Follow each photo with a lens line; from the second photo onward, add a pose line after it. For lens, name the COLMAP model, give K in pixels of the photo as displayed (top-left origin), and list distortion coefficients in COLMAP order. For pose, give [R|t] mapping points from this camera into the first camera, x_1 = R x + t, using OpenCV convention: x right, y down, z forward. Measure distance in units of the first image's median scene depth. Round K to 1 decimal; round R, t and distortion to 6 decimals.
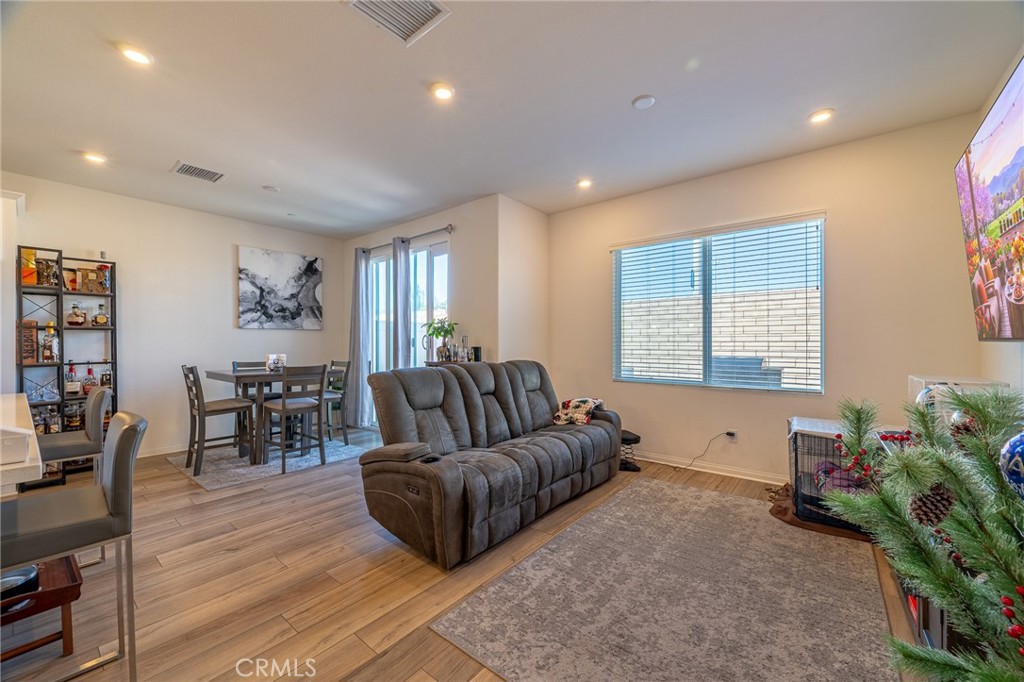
lens RADIAL K [[399.8, 0, 513.0], [0, 399.8, 343.7], [0, 0, 1]] dist [-0.003723, 0.000711]
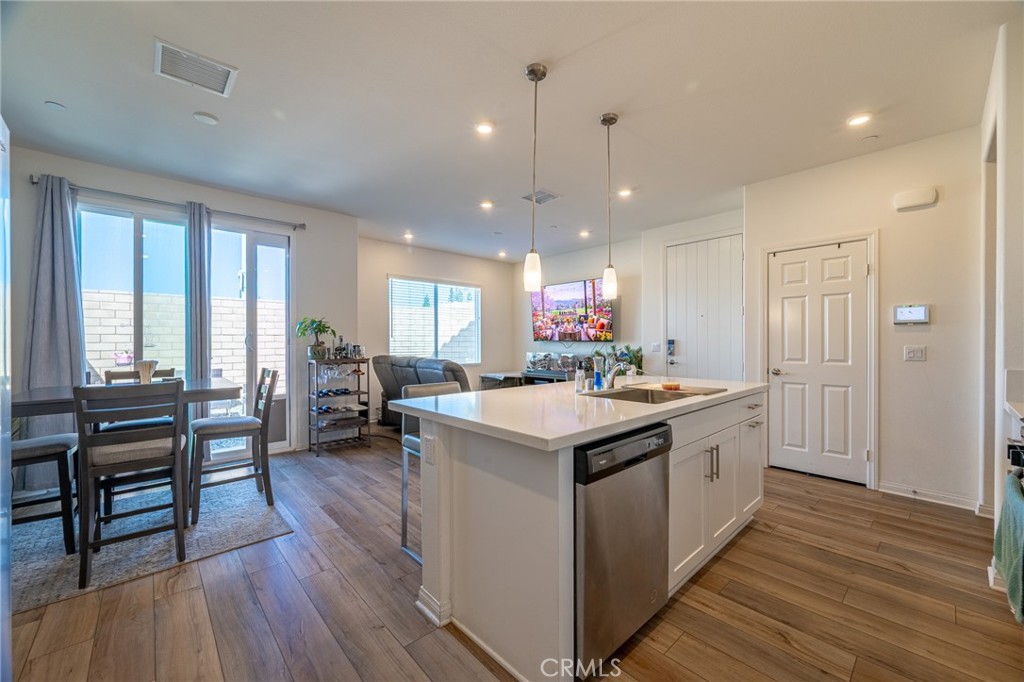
lens RADIAL K [[399.8, 0, 514.8], [0, 399.8, 340.9], [0, 0, 1]] dist [-0.003723, 0.000711]
pose [[0.143965, 0.004002, 0.989575, -1.180759], [0.004335, 0.999980, -0.004675, 0.002811], [-0.989573, 0.004963, 0.143945, 0.366238]]
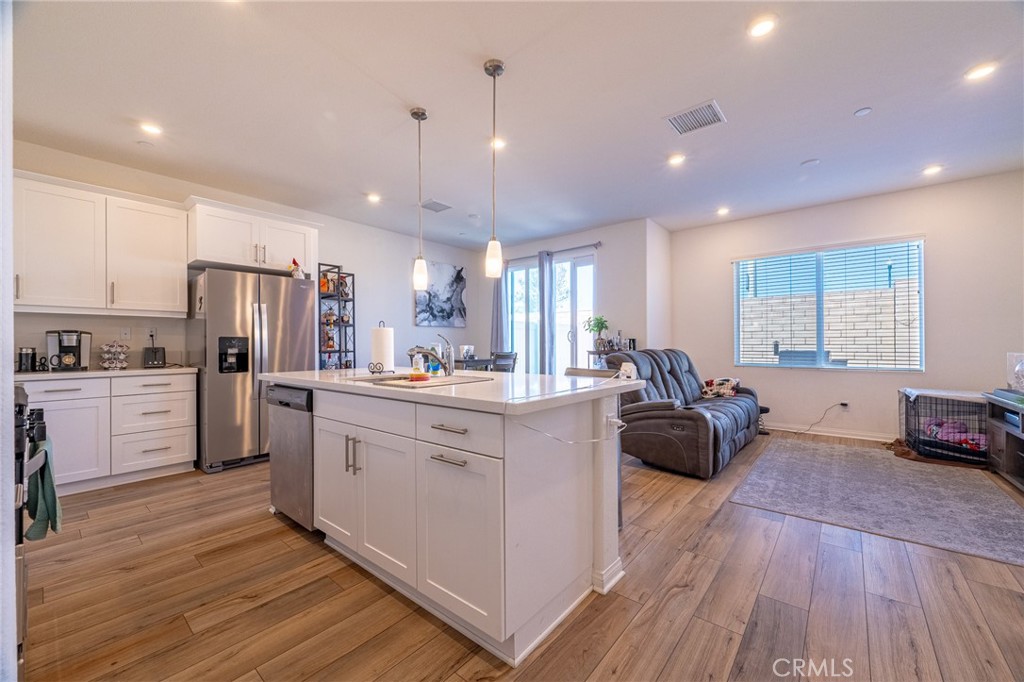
lens RADIAL K [[399.8, 0, 513.6], [0, 399.8, 342.3], [0, 0, 1]] dist [-0.003723, 0.000711]
pose [[0.999872, -0.003260, -0.015653, -0.448043], [0.003133, 0.999962, -0.008123, 0.028022], [0.015679, 0.008073, 0.999844, -0.275105]]
